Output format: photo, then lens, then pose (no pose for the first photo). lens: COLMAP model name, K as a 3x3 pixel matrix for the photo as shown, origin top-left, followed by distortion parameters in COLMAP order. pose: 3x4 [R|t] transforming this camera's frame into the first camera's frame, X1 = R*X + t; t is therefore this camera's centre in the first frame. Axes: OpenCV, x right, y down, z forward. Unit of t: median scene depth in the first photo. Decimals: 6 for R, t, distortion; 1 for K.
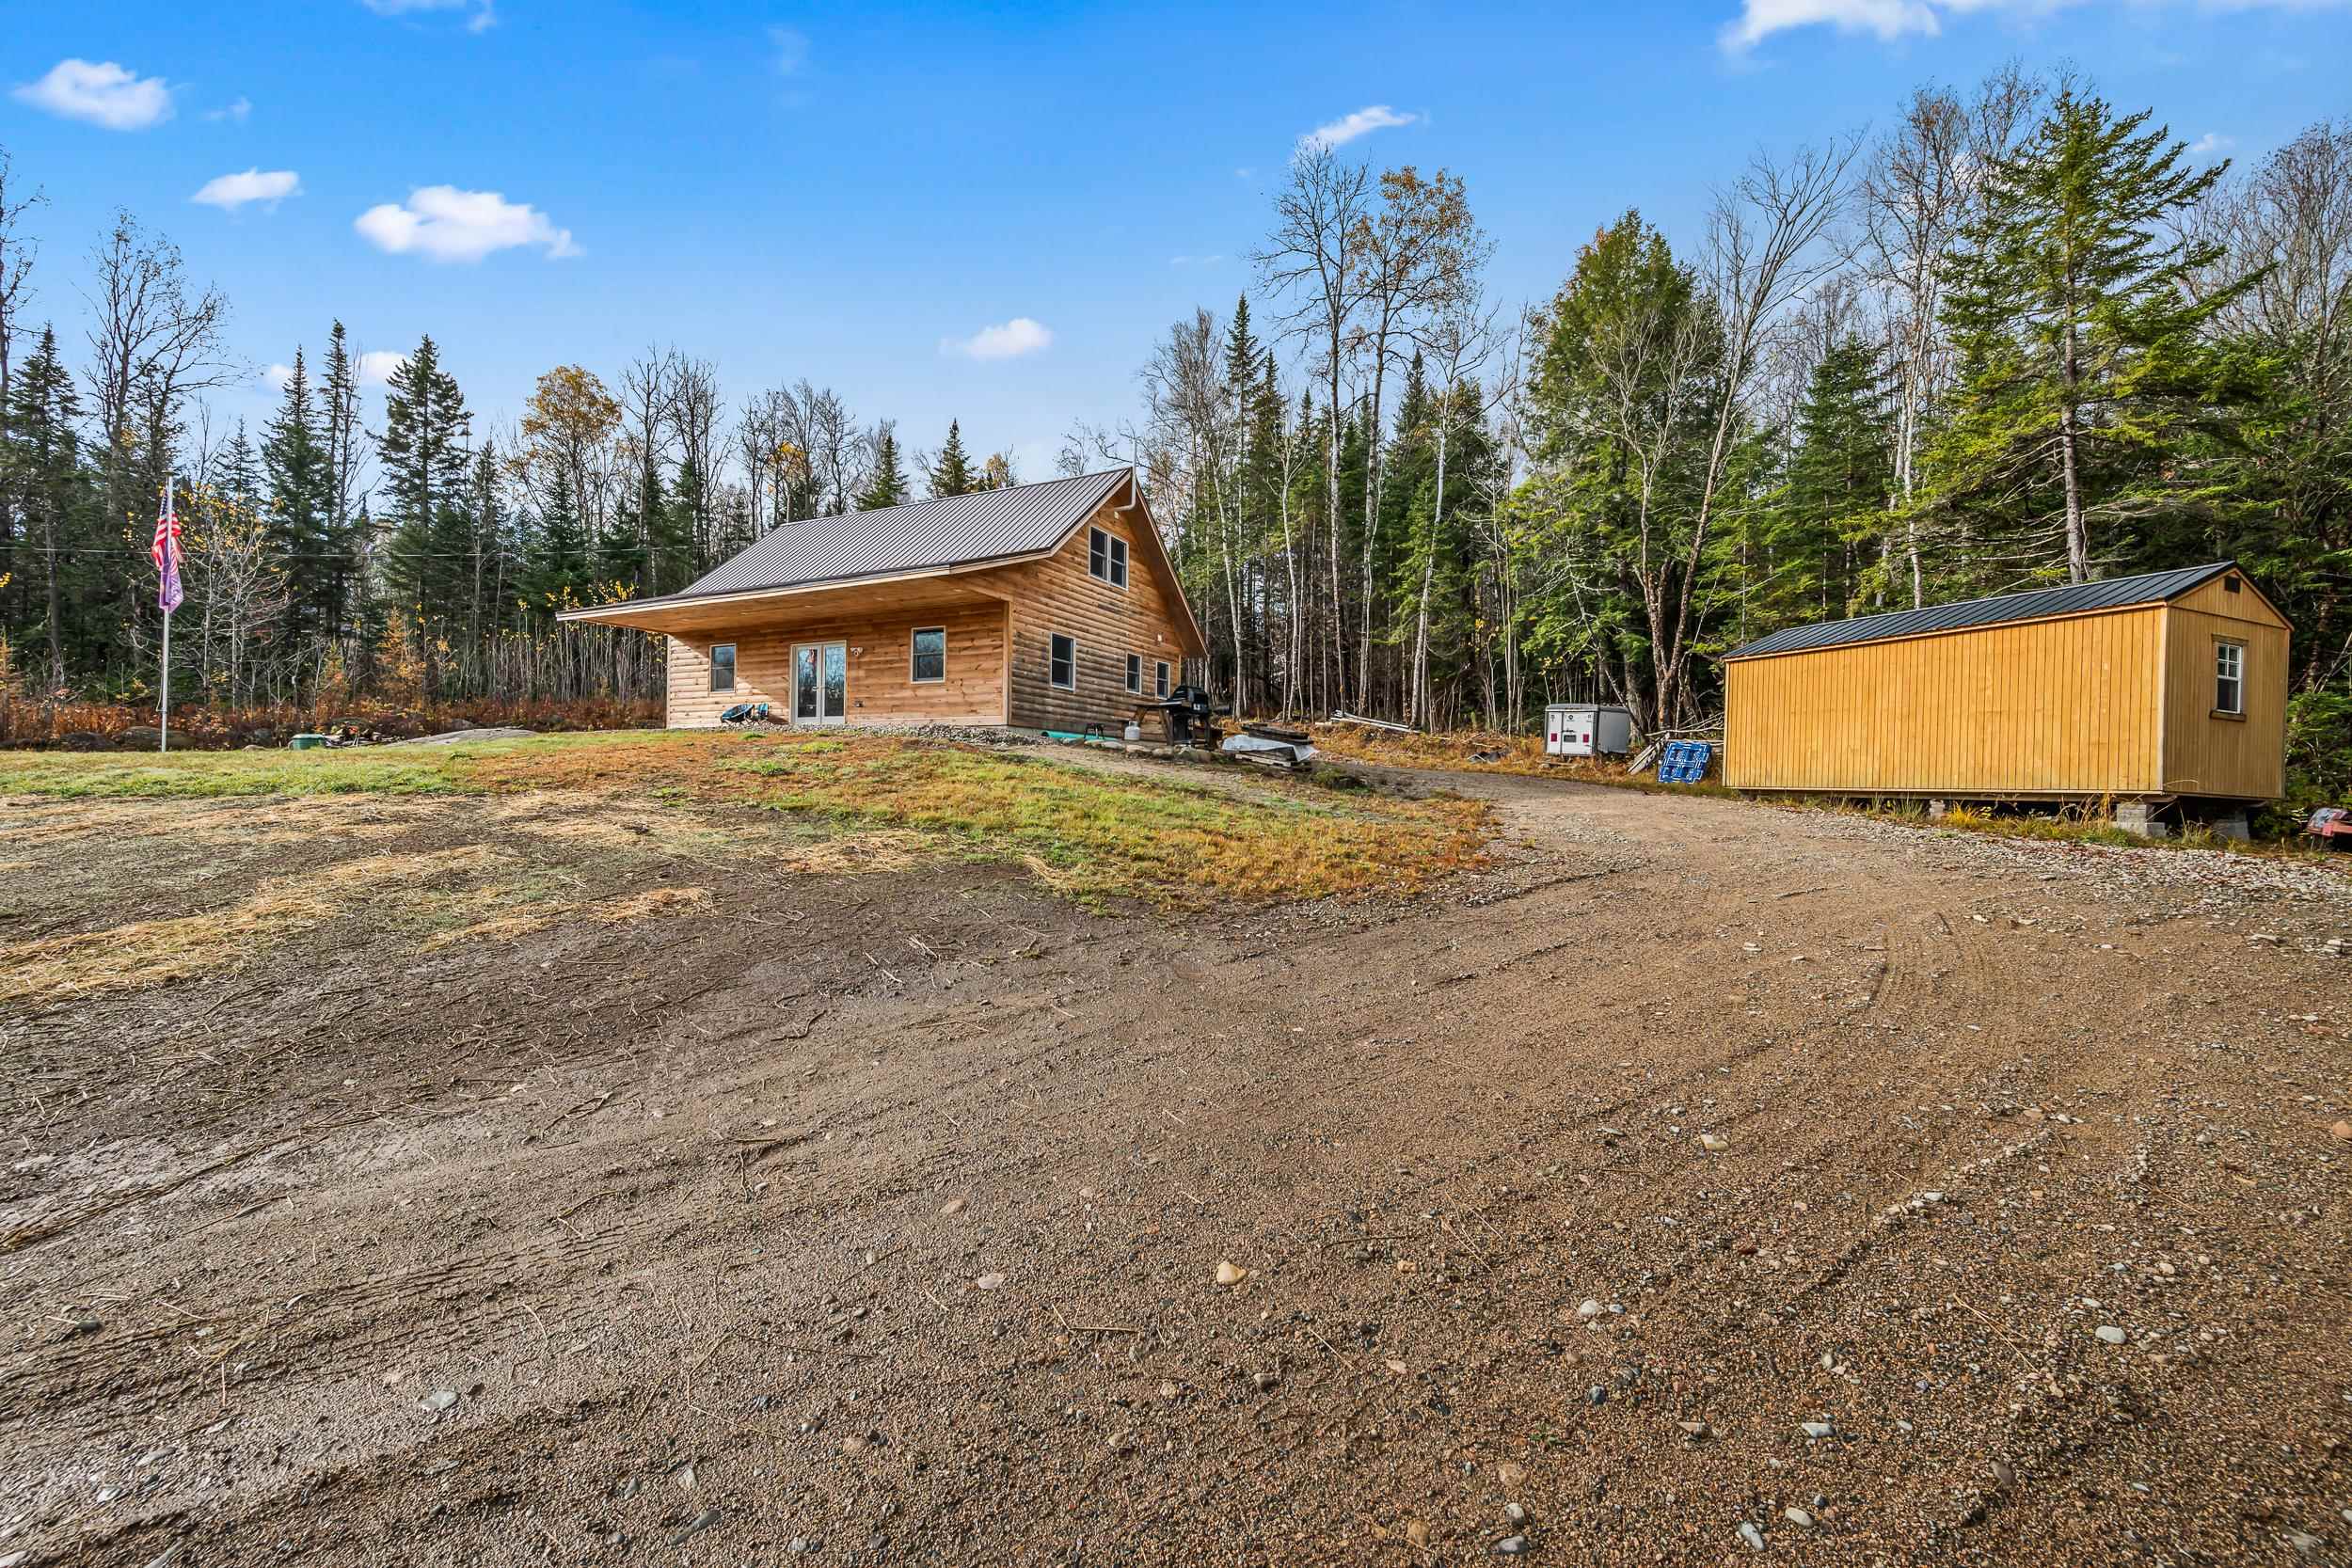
lens RADIAL K [[939.0, 0, 1188.2], [0, 939.0, 790.6], [0, 0, 1]] dist [-0.000649, 0.000584]
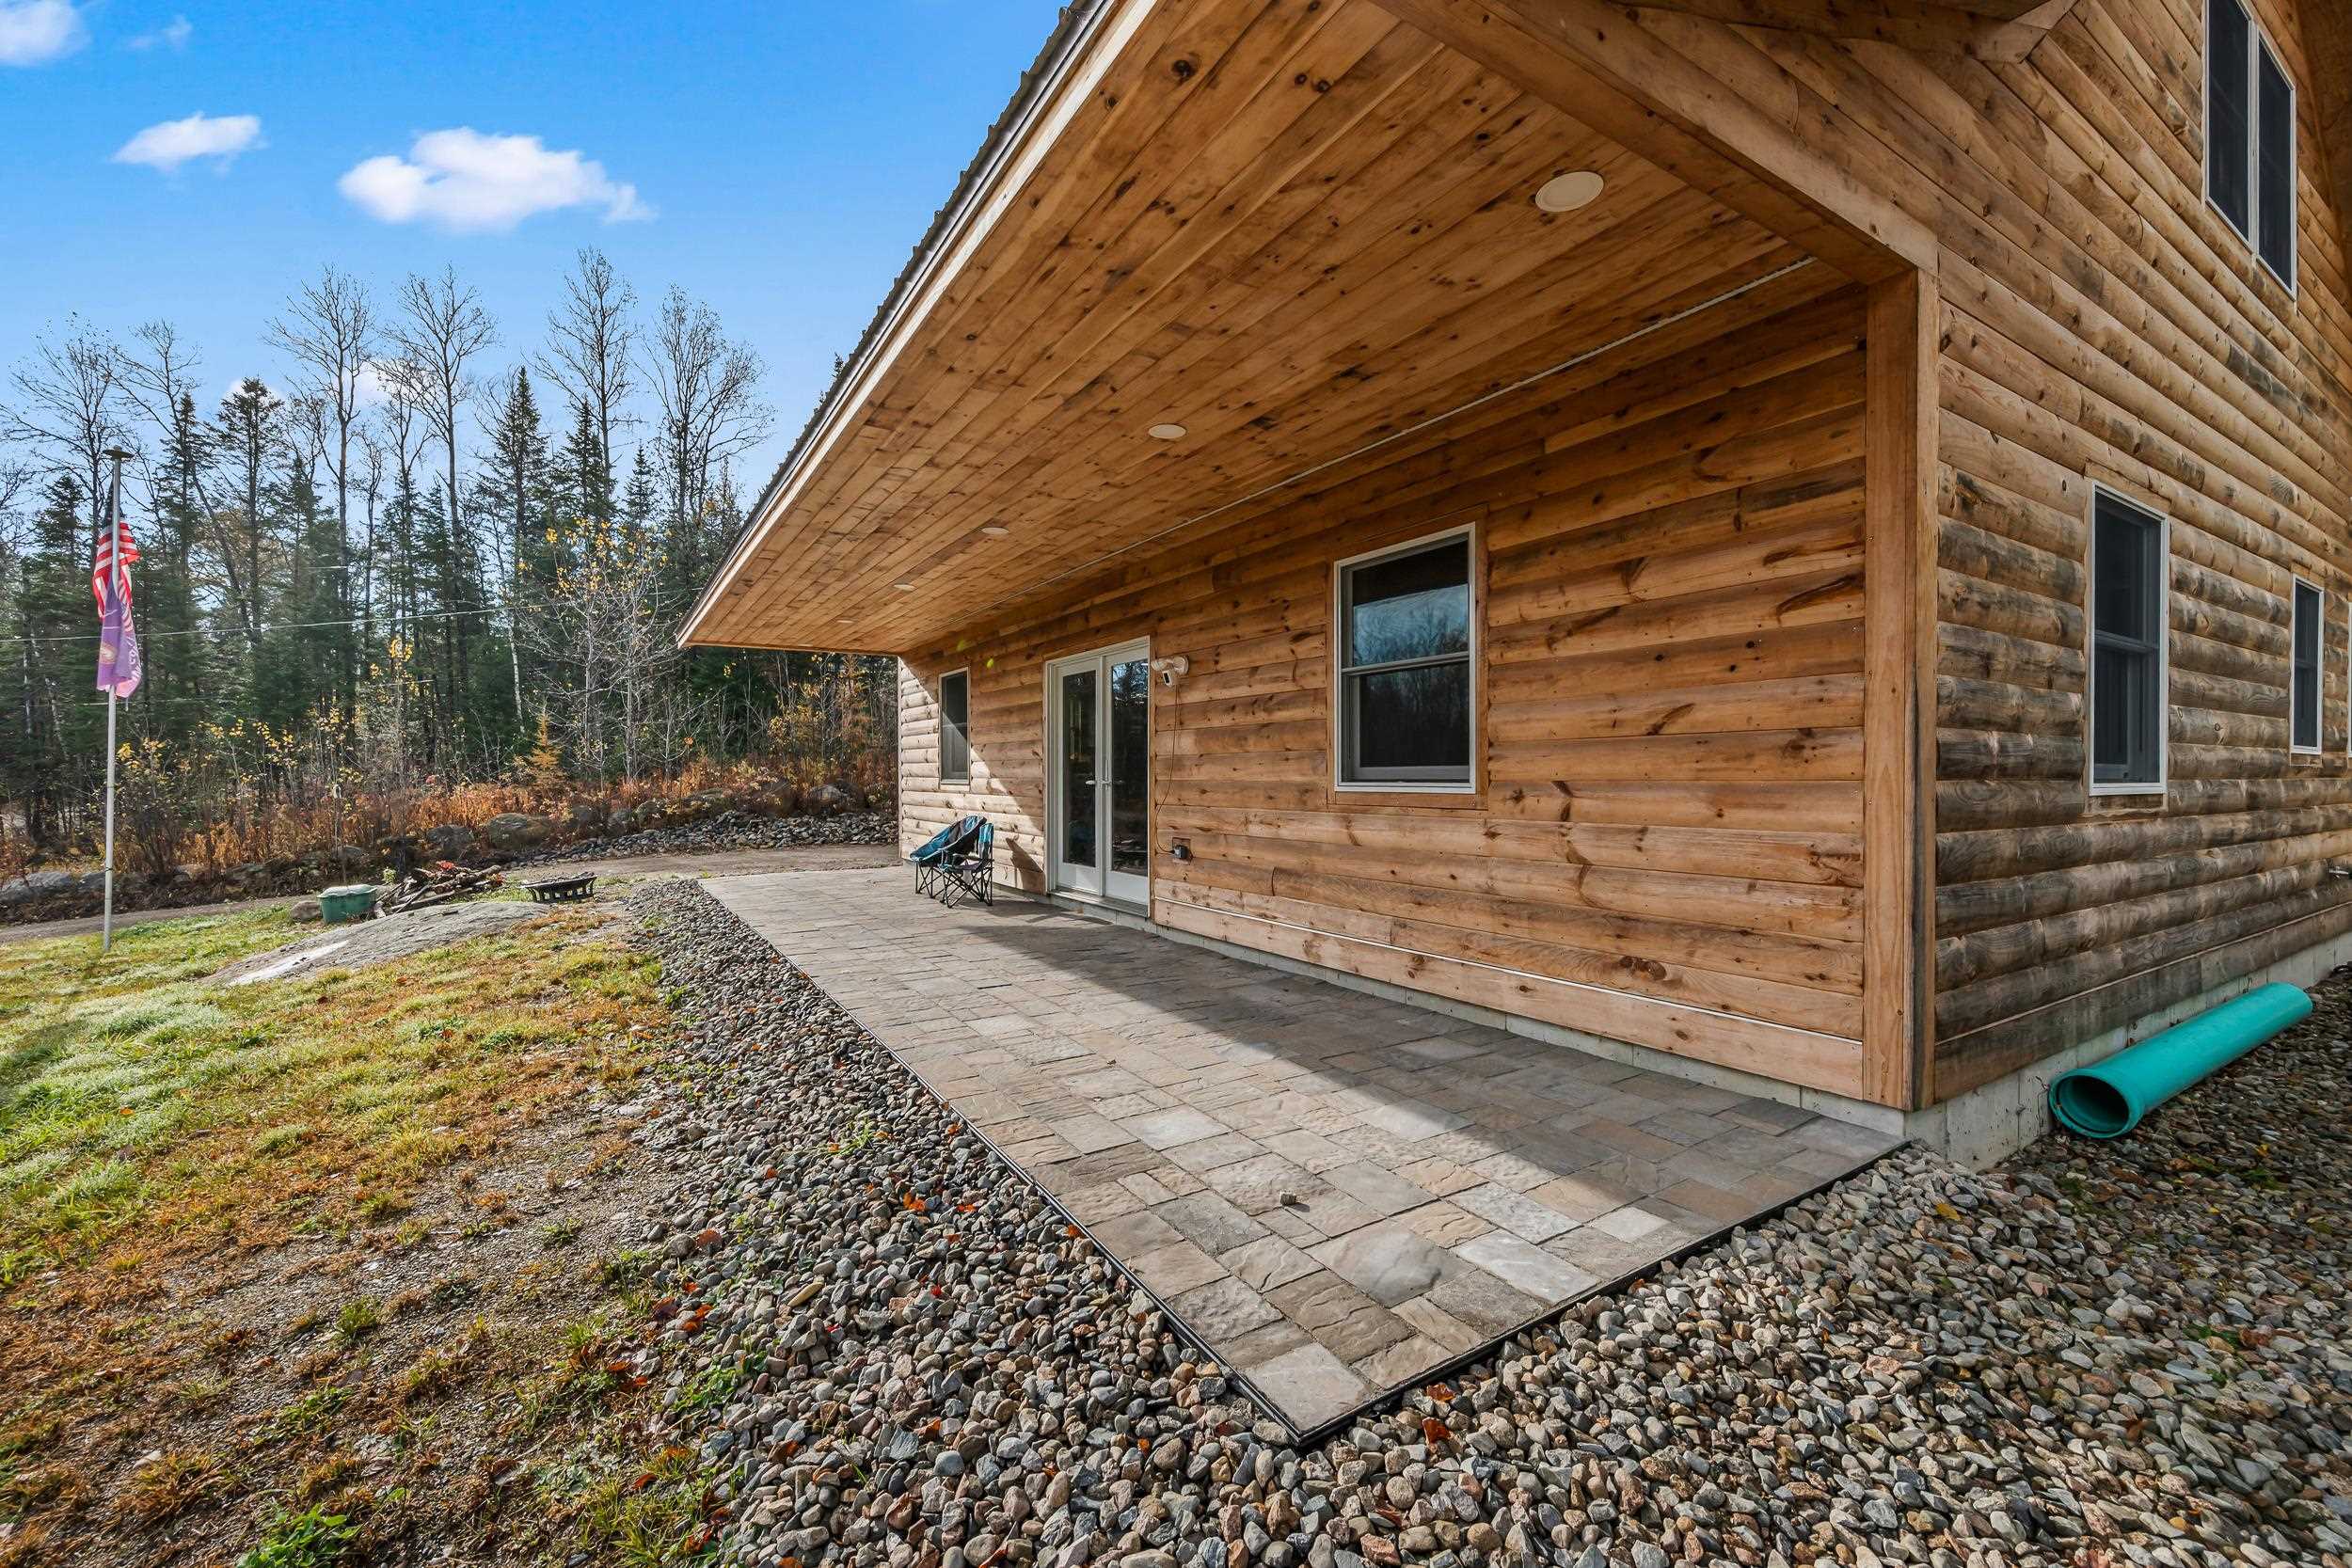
lens RADIAL K [[939.0, 0, 1179.7], [0, 939.0, 784.2], [0, 0, 1]] dist [-0.000649, 0.000584]
pose [[0.847801, -0.006649, -0.530273, -0.198522], [0.007628, 0.999971, -0.000342, -0.114375], [0.530260, -0.003755, 0.847827, 0.763597]]
